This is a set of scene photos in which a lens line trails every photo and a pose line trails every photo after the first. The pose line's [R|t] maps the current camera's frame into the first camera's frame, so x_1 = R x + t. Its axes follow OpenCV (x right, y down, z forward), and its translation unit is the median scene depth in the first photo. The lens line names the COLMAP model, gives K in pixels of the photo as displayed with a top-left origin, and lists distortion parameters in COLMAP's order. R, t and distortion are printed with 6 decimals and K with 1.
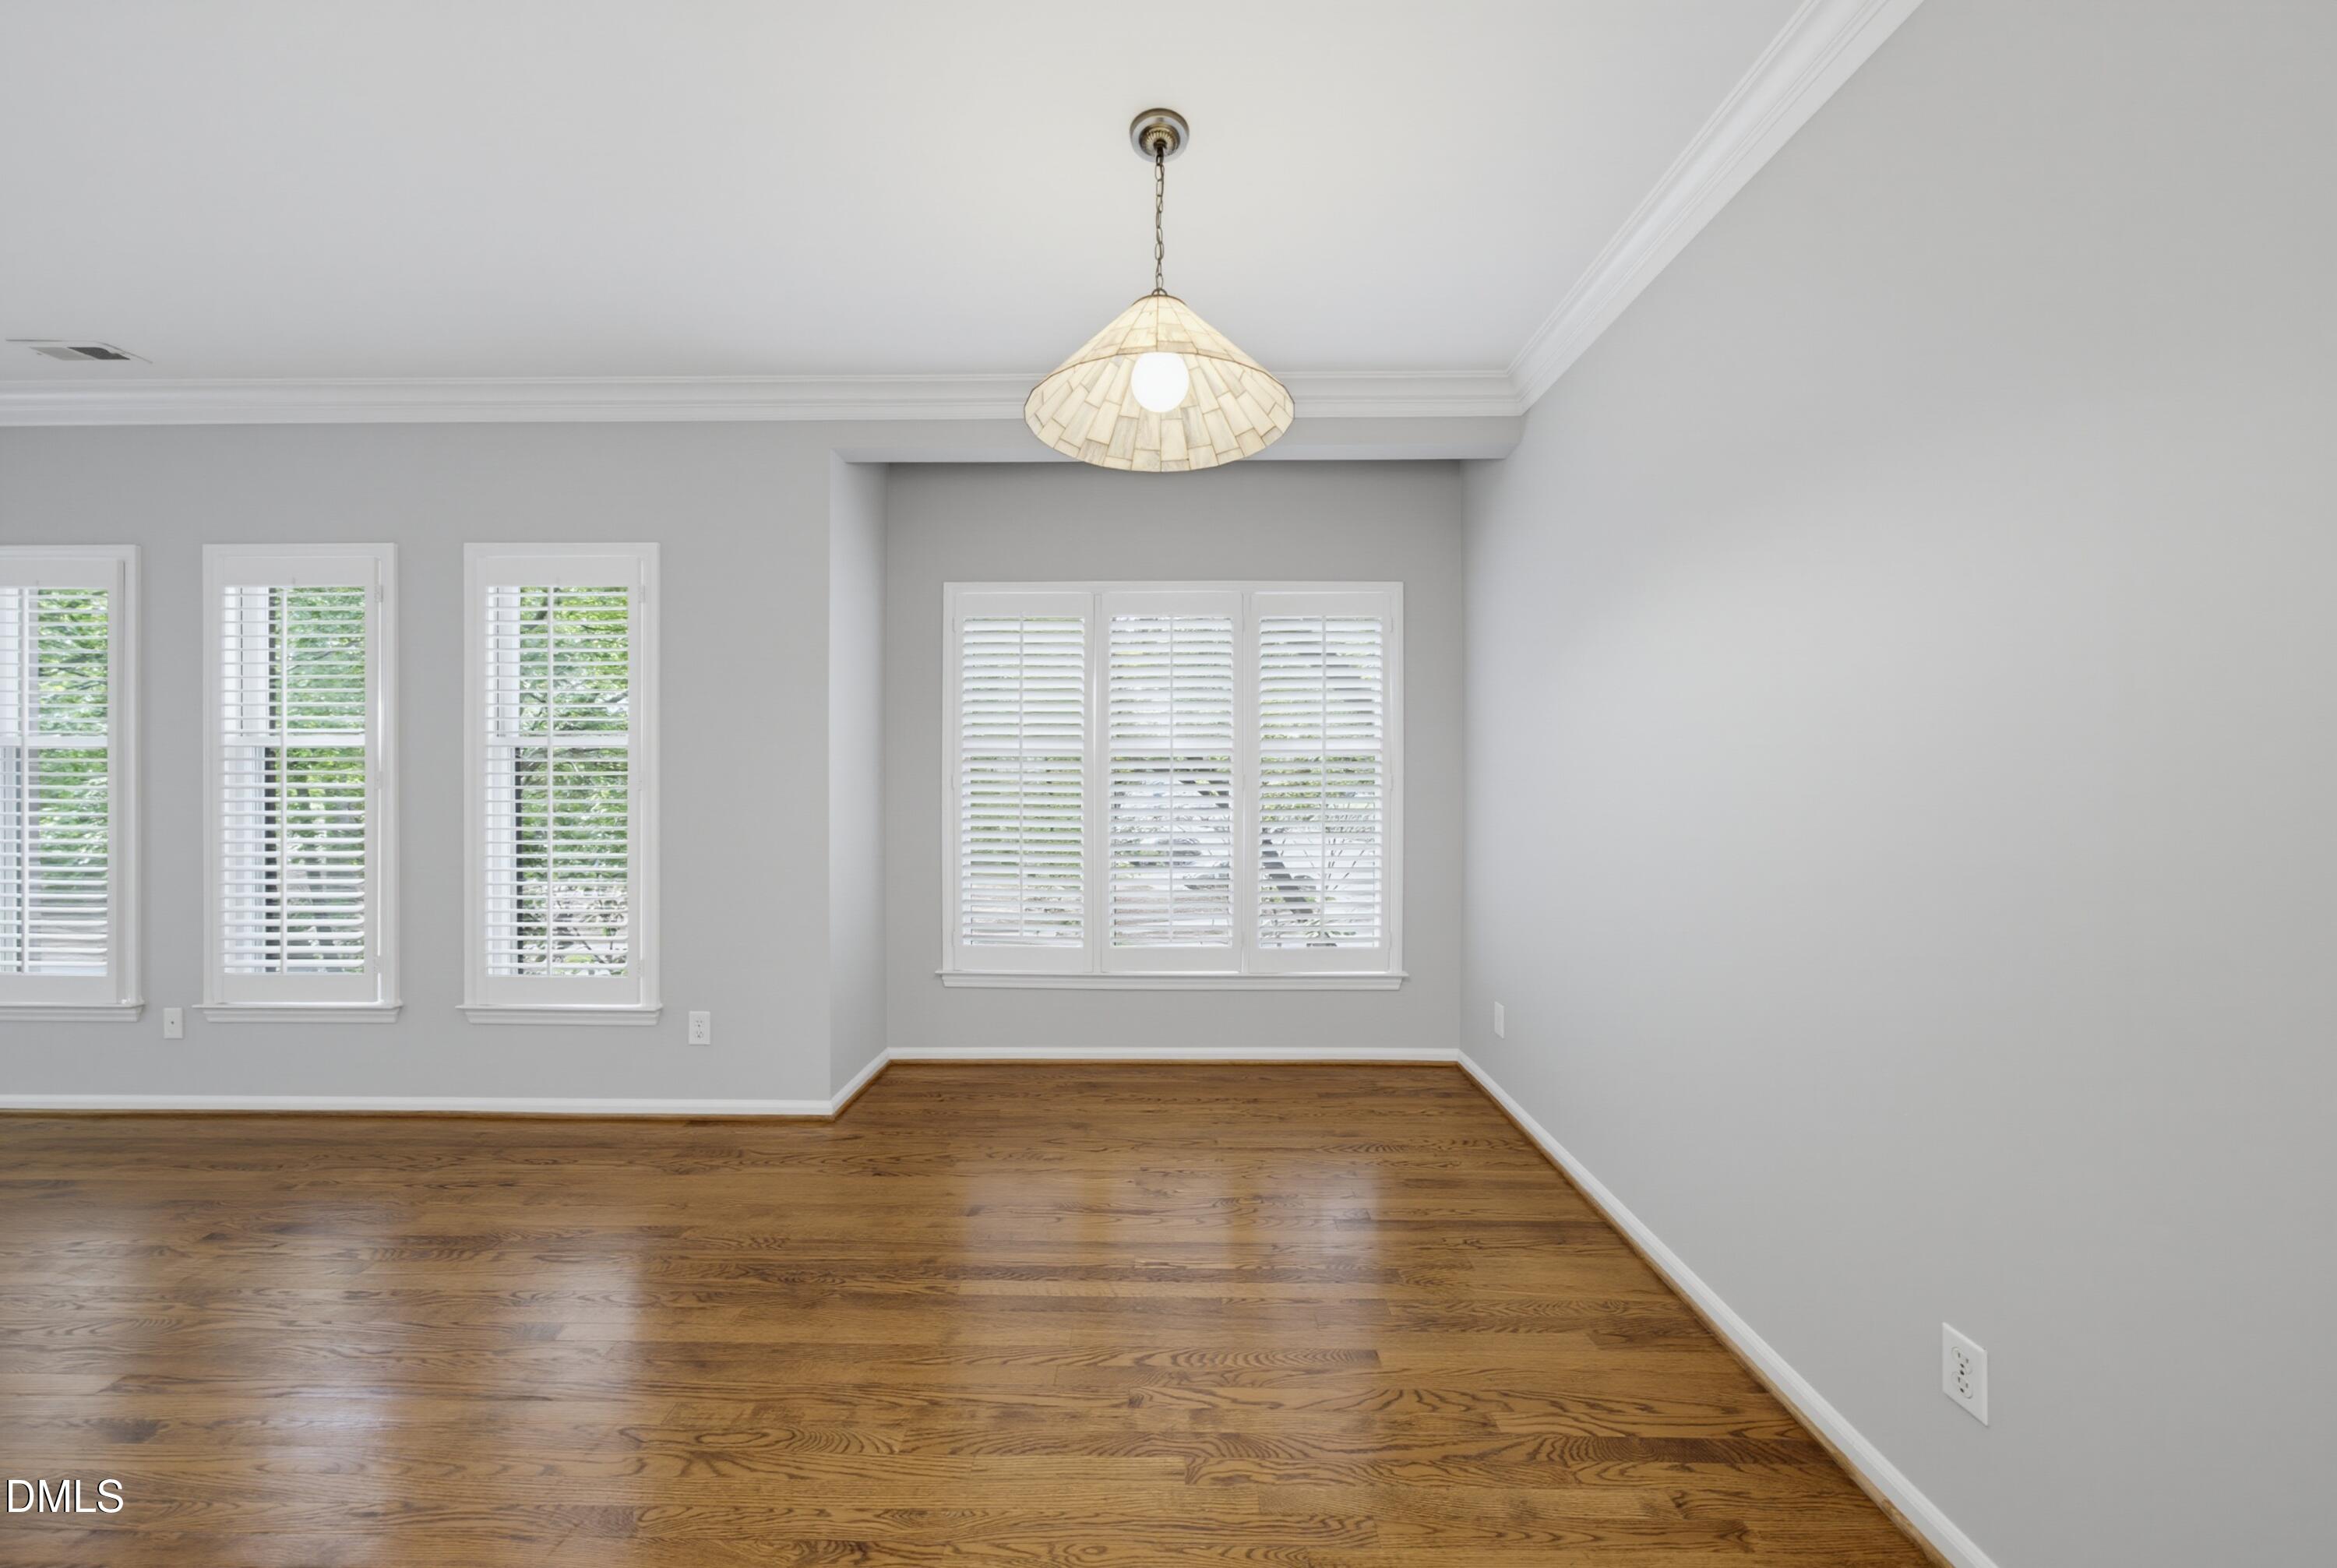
lens RADIAL K [[804.3, 0, 1168.0], [0, 804.3, 781.8], [0, 0, 1]] dist [-0.008105, 0.003533]
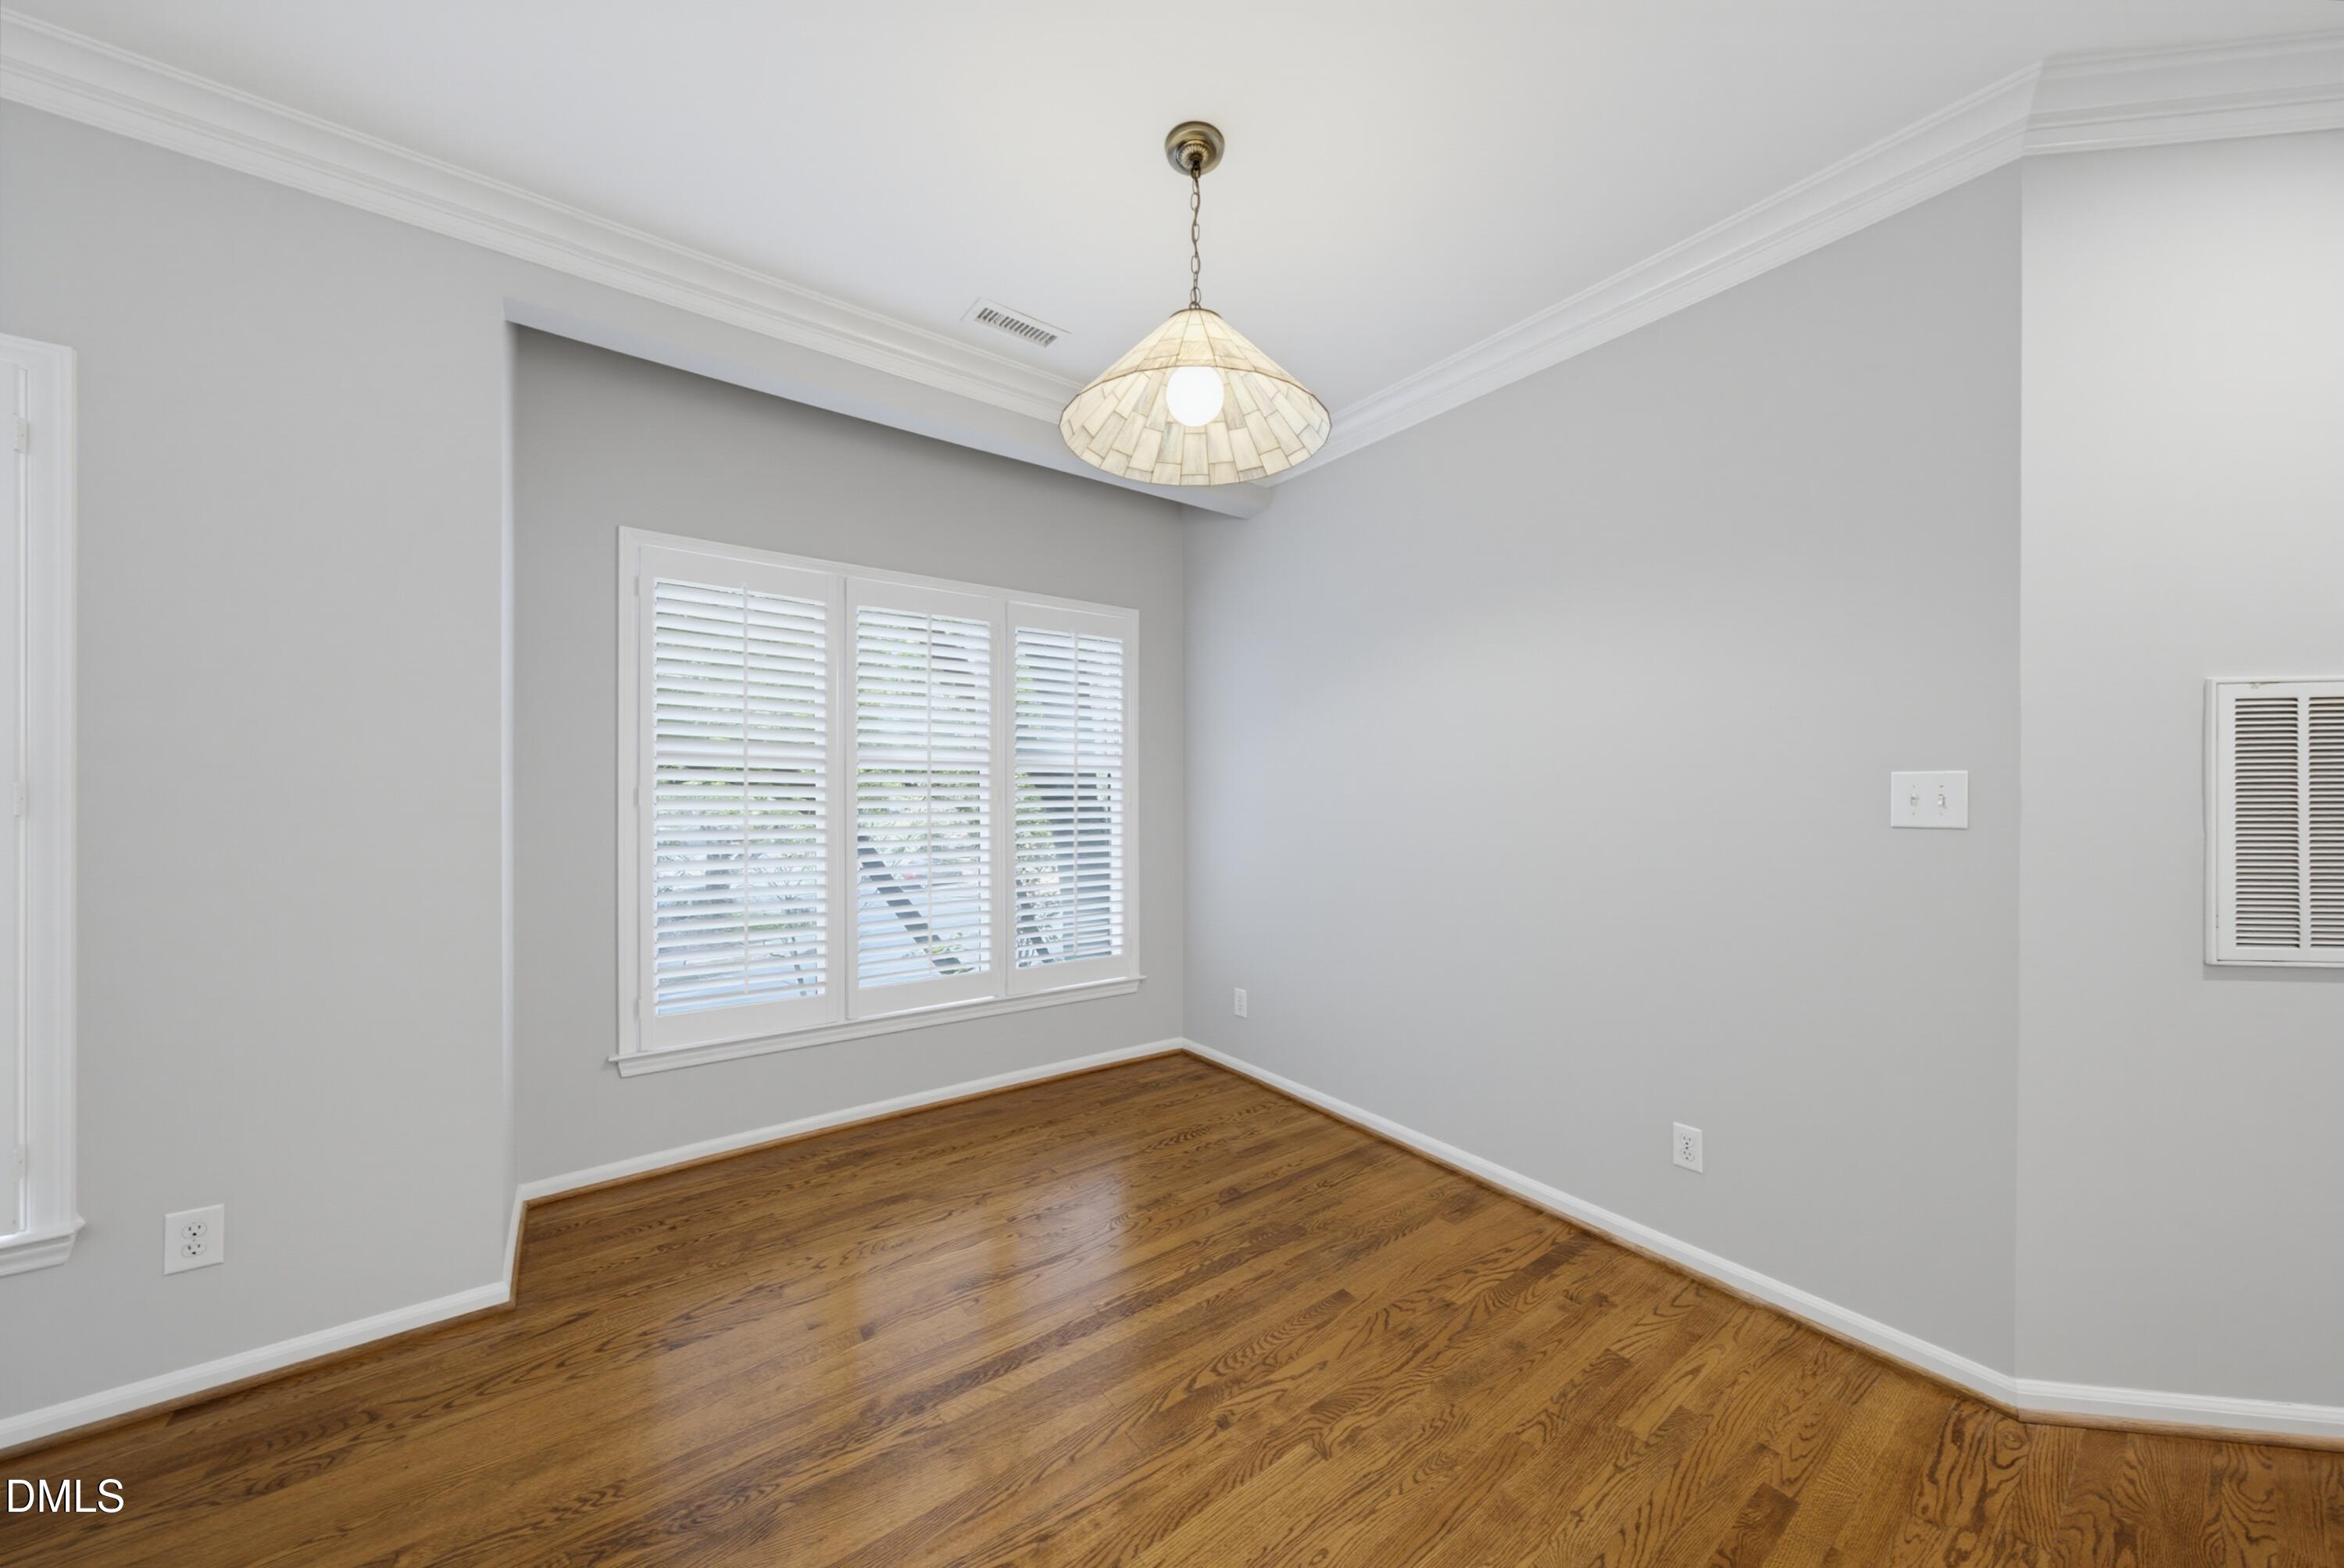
lens RADIAL K [[806.7, 0, 1167.9], [0, 806.7, 794.1], [0, 0, 1]] dist [-0.008105, 0.003533]
pose [[0.791217, 0.001507, 0.611534, -0.453253], [-0.000021, 0.999997, -0.002437, -0.001560], [-0.611535, 0.001915, 0.791215, 0.162736]]
